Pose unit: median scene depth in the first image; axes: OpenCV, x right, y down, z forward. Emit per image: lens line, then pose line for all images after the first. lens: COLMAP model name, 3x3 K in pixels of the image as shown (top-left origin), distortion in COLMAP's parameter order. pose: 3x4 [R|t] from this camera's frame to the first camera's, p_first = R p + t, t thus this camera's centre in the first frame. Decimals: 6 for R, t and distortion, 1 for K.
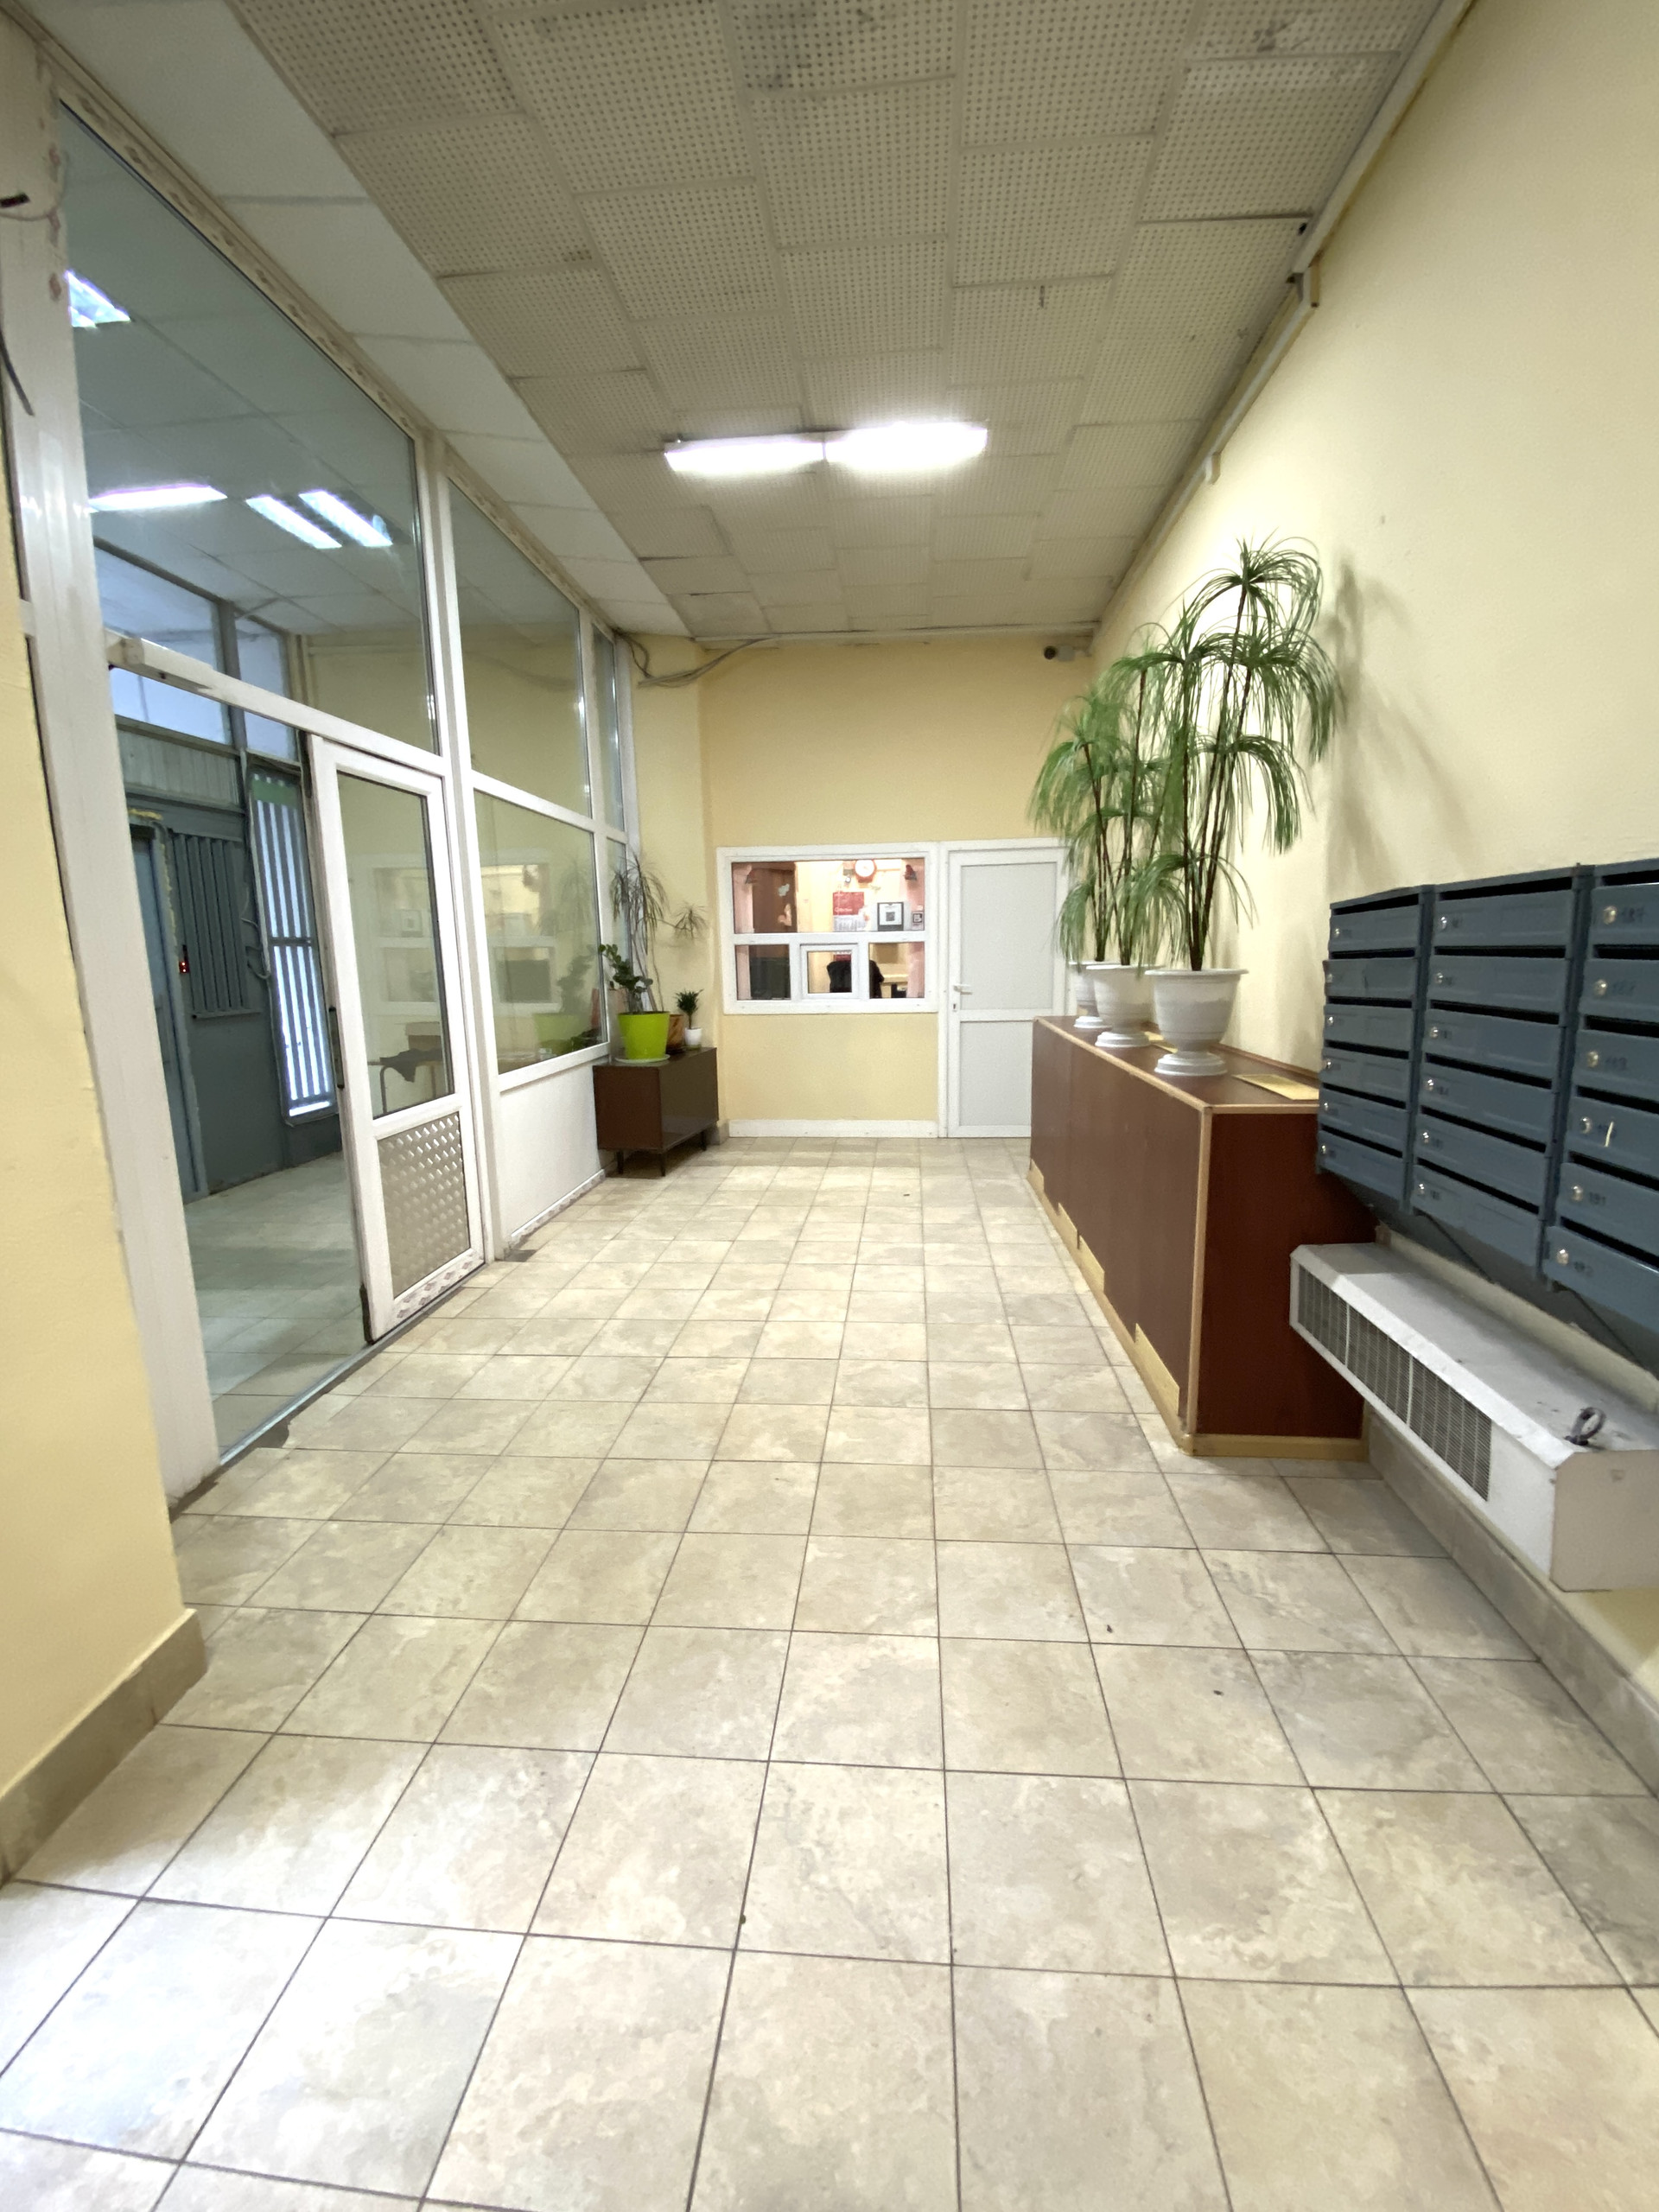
lens RADIAL K [[898.0, 0, 828.9], [0, 898.0, 1110.5], [0, 0, 1]] dist [-0.011467, -0.001227]
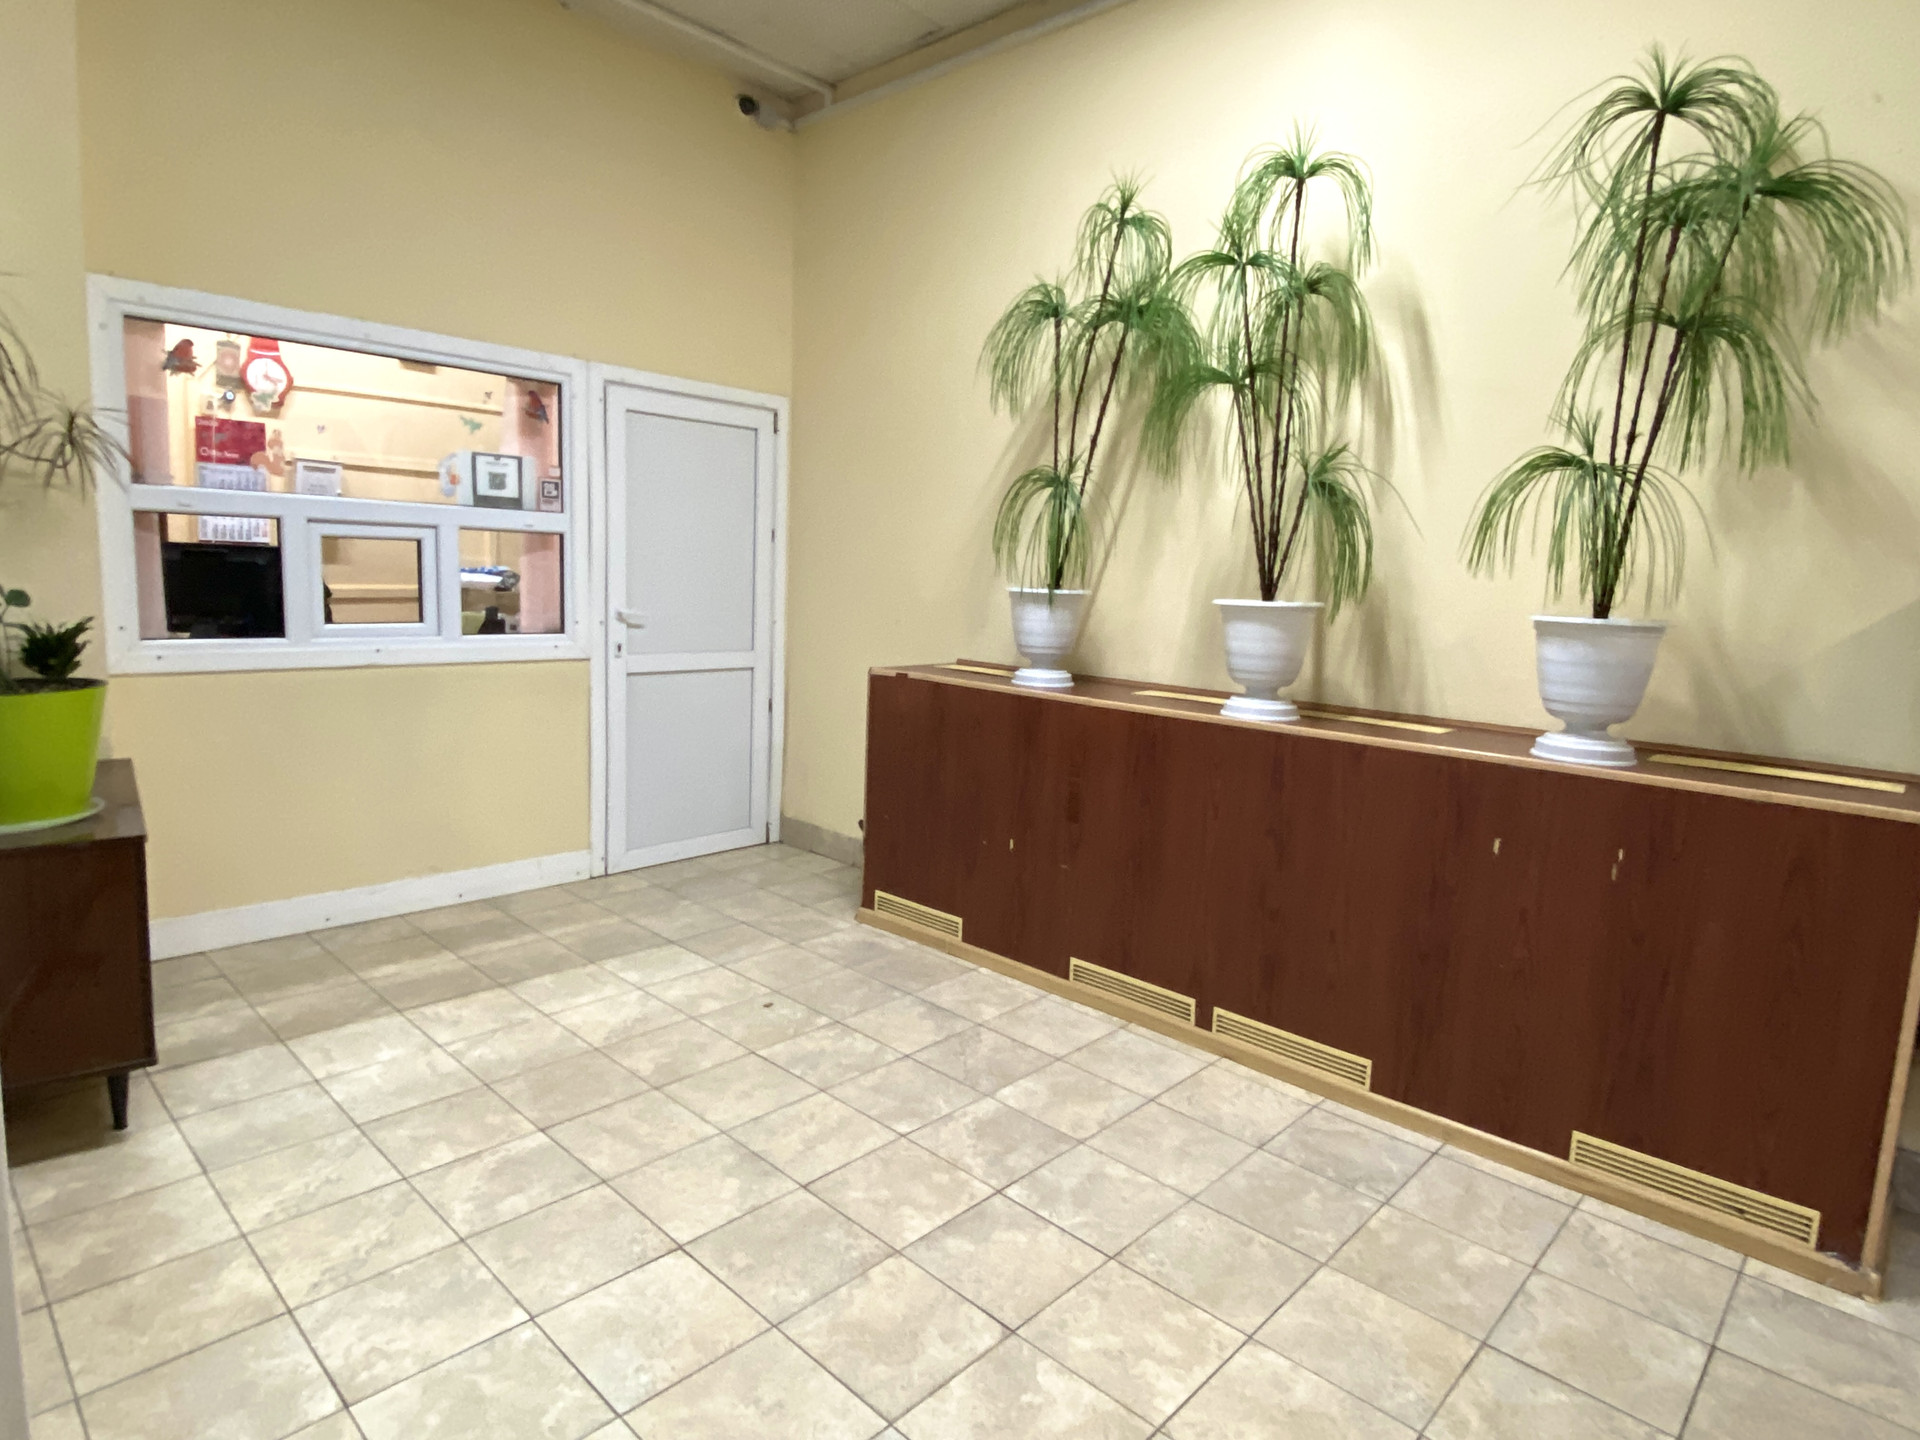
lens RADIAL K [[1088.1, 0, 962.0], [0, 1088.1, 703.7], [0, 0, 1]] dist [-0.003800, -0.008016]
pose [[0.619885, -0.061988, 0.782240, -0.387001], [0.090843, 0.995841, 0.006926, -0.091317], [-0.779416, 0.066768, 0.622938, 0.556781]]
